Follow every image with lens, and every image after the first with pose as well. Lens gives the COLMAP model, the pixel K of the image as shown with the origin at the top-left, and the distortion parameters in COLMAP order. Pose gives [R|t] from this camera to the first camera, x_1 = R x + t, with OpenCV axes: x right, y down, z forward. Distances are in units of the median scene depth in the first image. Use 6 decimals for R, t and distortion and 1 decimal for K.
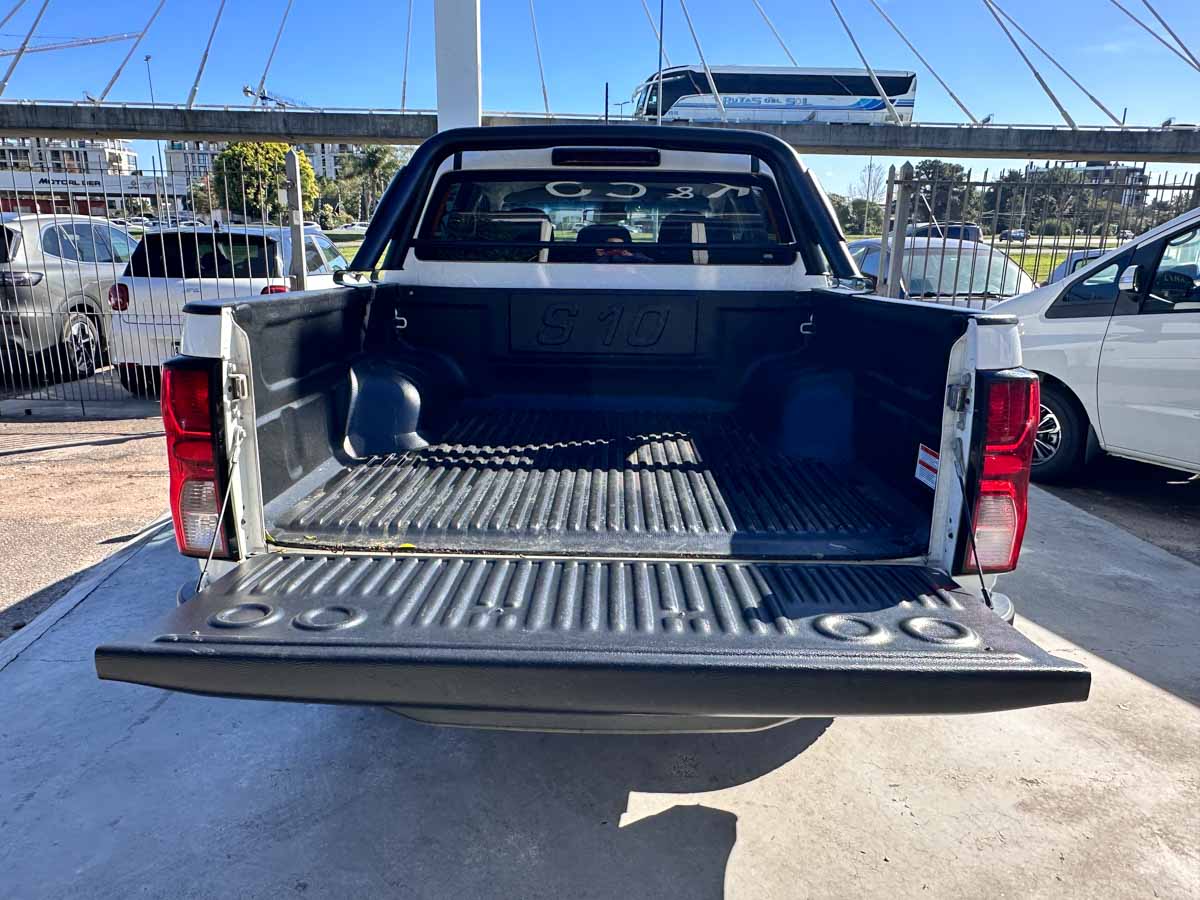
lens RADIAL K [[819.9, 0, 600.0], [0, 819.9, 450.0], [0, 0, 1]] dist [-0.006262, -0.001302]
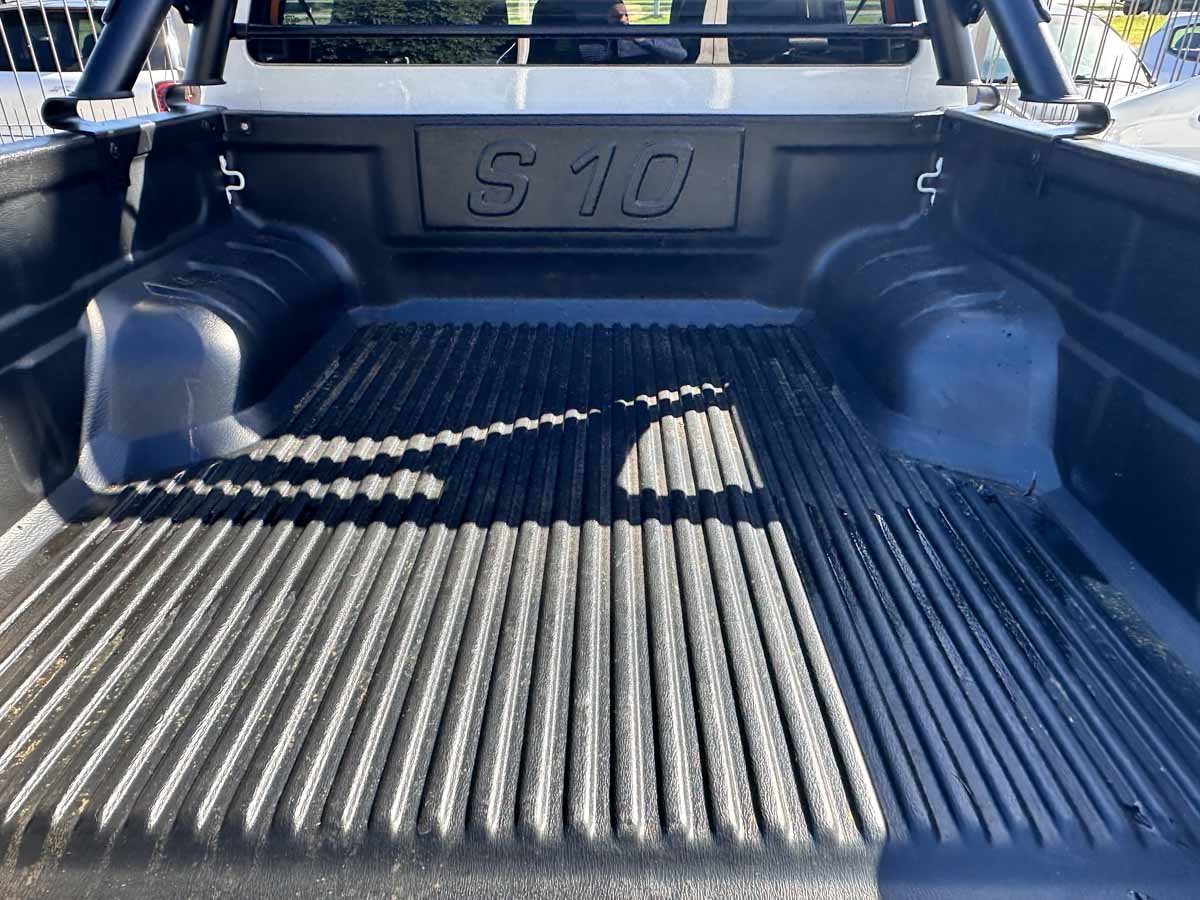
lens RADIAL K [[819.9, 0, 600.0], [0, 819.9, 450.0], [0, 0, 1]] dist [-0.006262, -0.001302]
pose [[0.999923, -0.011989, -0.003174, 0.011616], [0.012401, 0.968938, 0.246993, -0.069770], [0.000114, -0.247013, 0.969012, 0.245008]]
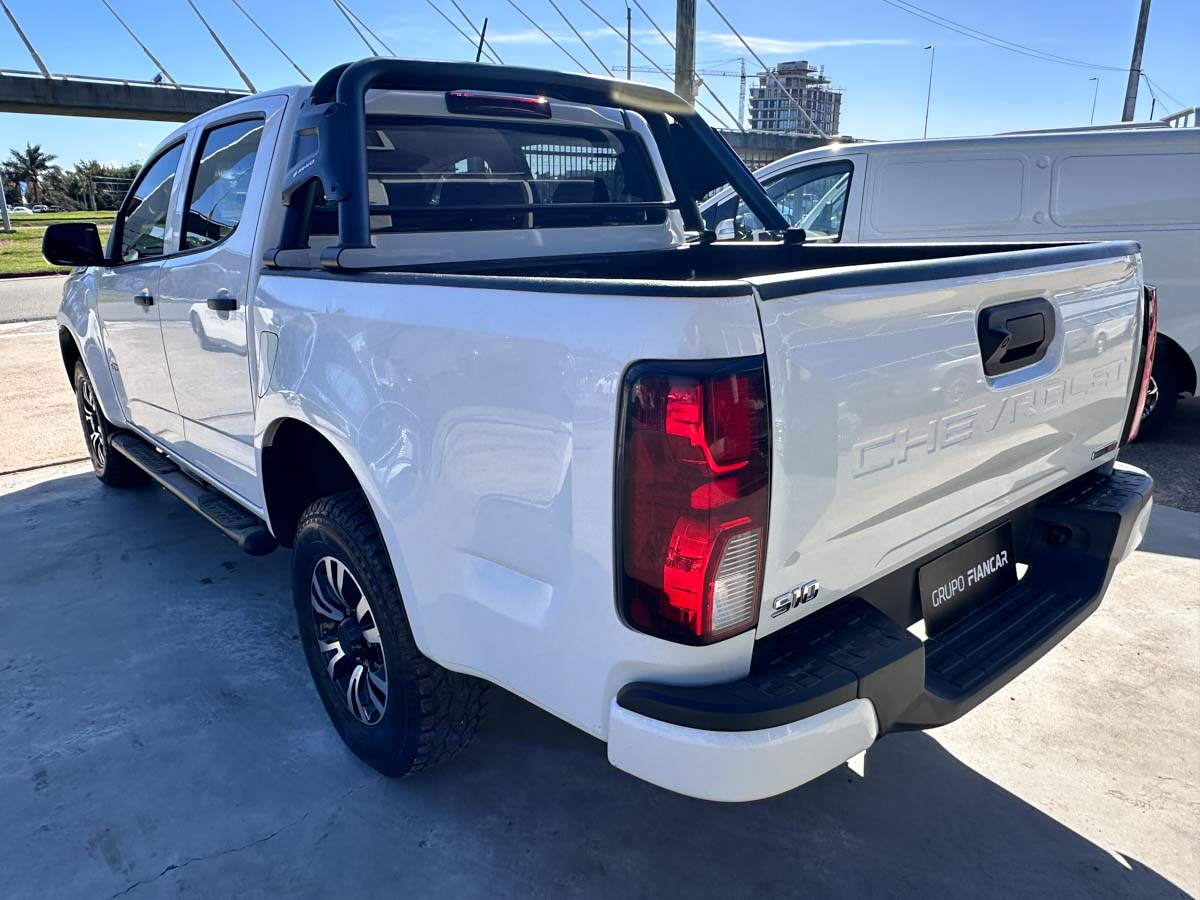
lens RADIAL K [[819.9, 0, 600.0], [0, 819.9, 450.0], [0, 0, 1]] dist [-0.006262, -0.001302]
pose [[0.762058, -0.205525, 0.614025, -0.324737], [0.184507, 0.977900, 0.098332, -0.040505], [-0.620664, 0.038357, 0.783137, 0.168035]]
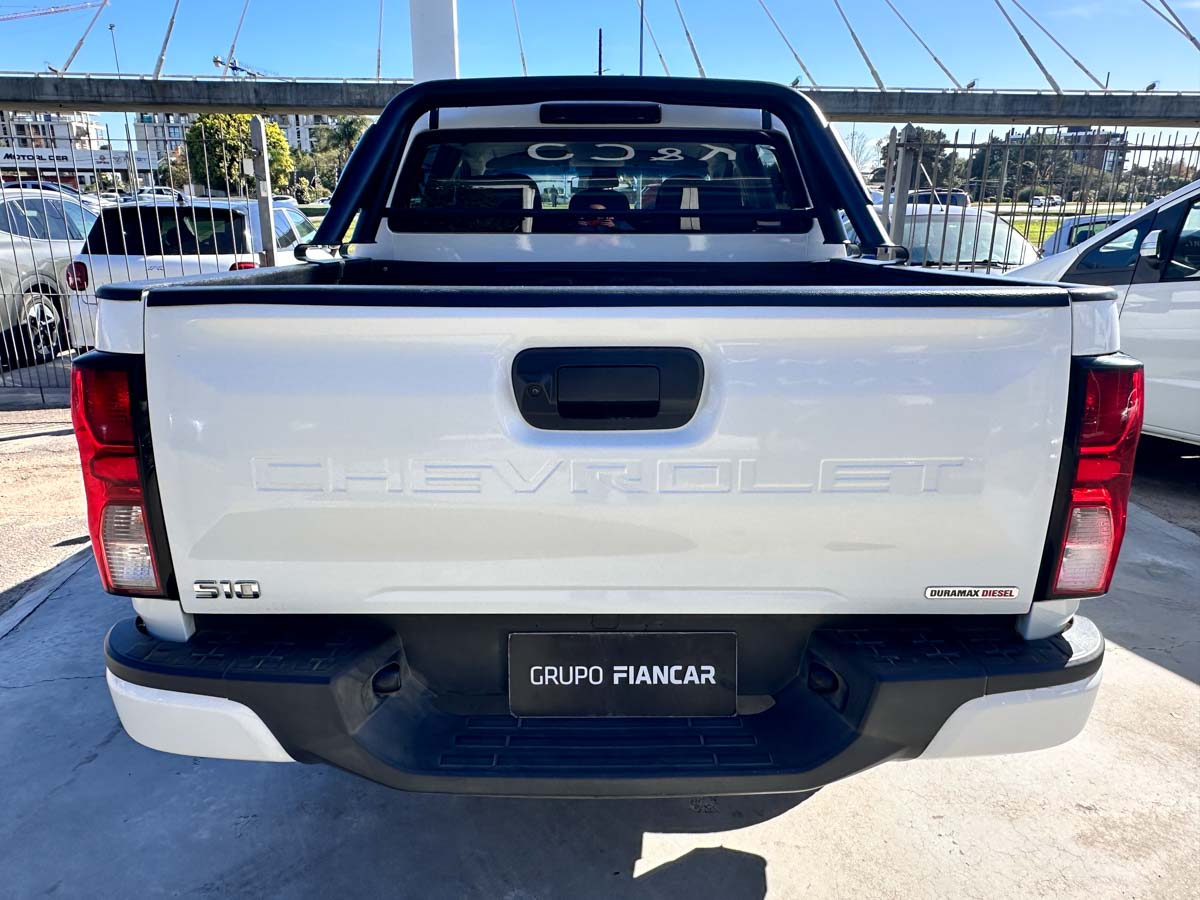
lens RADIAL K [[819.9, 0, 600.0], [0, 819.9, 450.0], [0, 0, 1]] dist [-0.006262, -0.001302]
pose [[0.999709, -0.015746, 0.018268, -0.009520], [0.015146, 0.999356, 0.032519, -0.012203], [-0.018769, -0.032233, 0.999304, 0.059406]]
